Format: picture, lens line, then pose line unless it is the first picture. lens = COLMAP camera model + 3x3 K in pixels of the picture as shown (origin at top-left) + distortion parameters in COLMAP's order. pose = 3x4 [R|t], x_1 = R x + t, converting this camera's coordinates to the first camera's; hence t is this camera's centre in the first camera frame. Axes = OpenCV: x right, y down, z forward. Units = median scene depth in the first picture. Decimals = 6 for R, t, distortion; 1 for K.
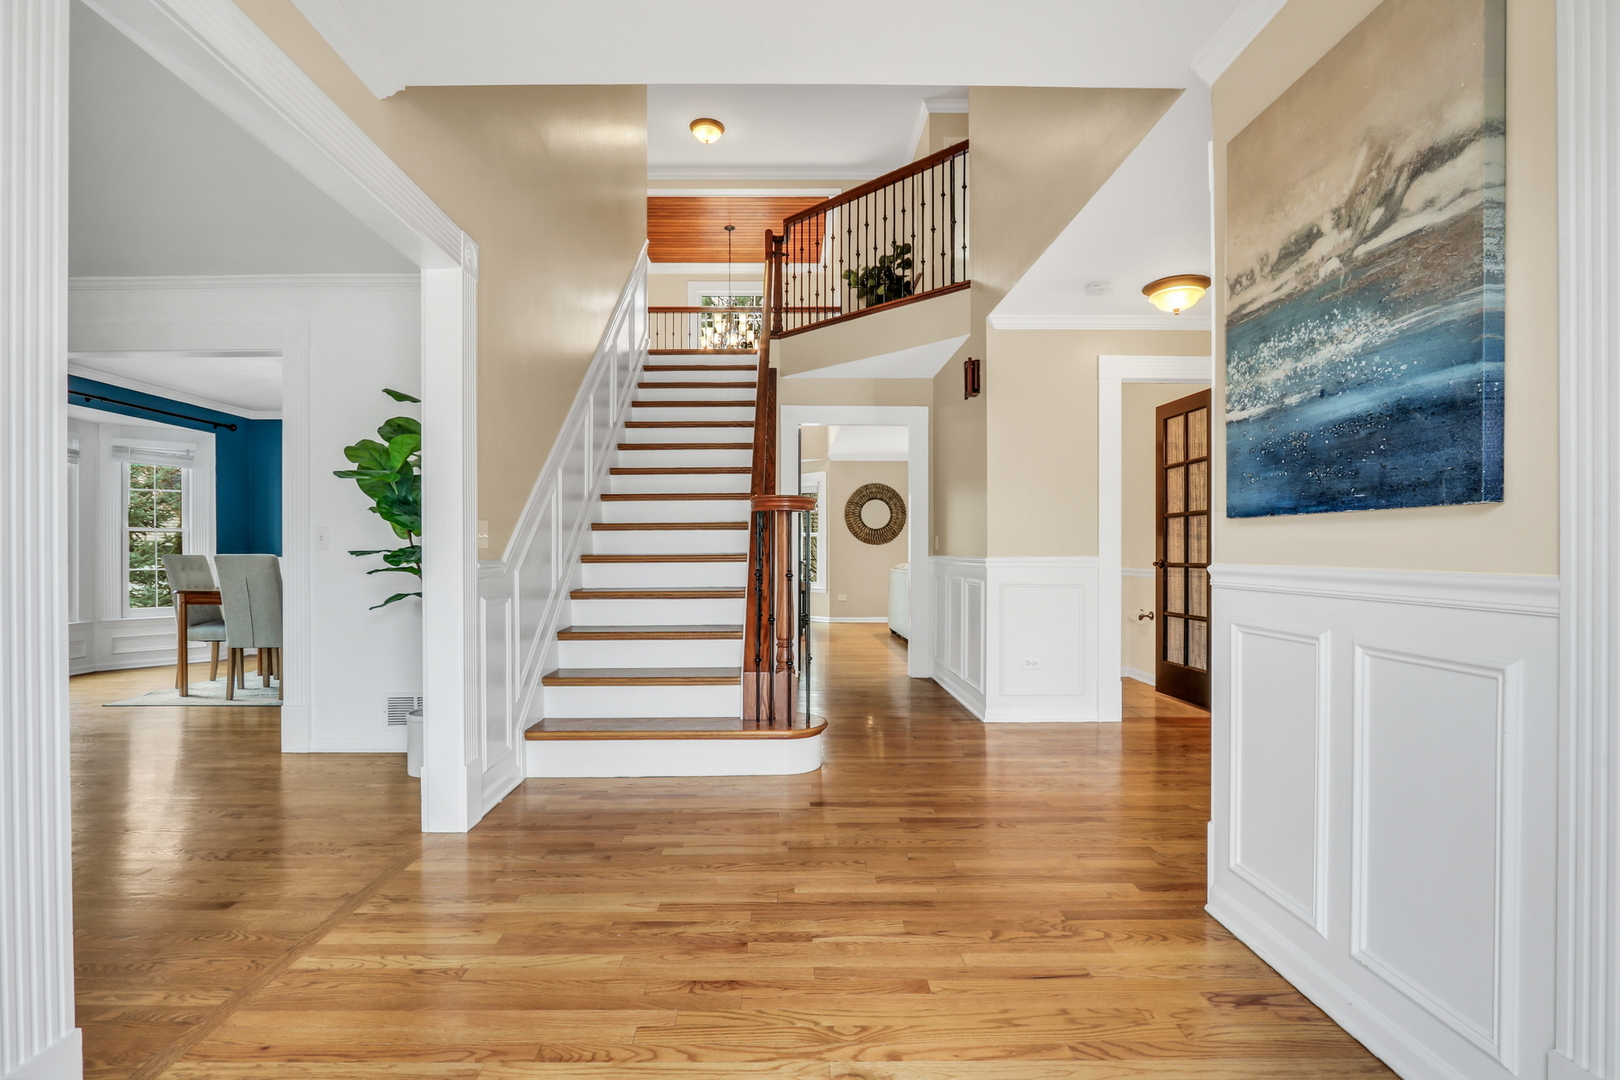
lens RADIAL K [[800.2, 0, 806.6], [0, 800.2, 544.5], [0, 0, 1]] dist [-0.005057, 0.000773]
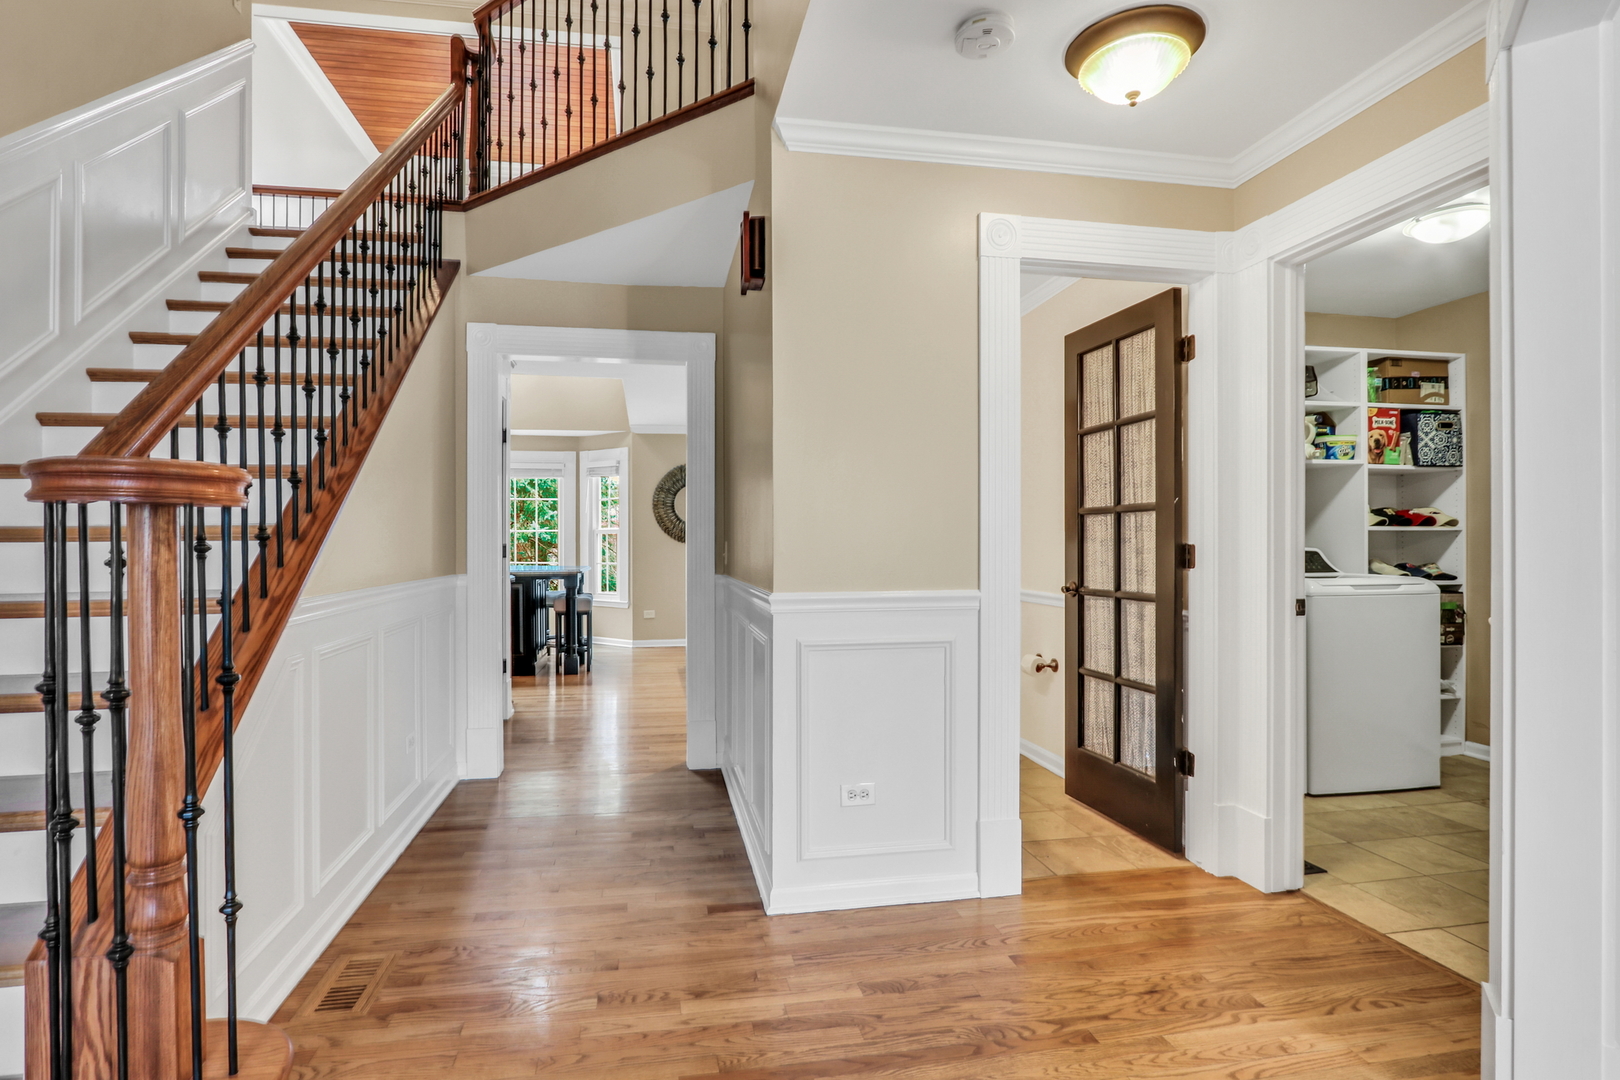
lens RADIAL K [[875.6, 0, 808.5], [0, 875.6, 538.6], [0, 0, 1]] dist [0.007028, 0.000308]
pose [[0.986066, -0.001196, 0.166351, 0.132598], [0.000722, 0.999995, 0.002912, -0.017569], [-0.166354, -0.002751, 0.986062, 0.378450]]
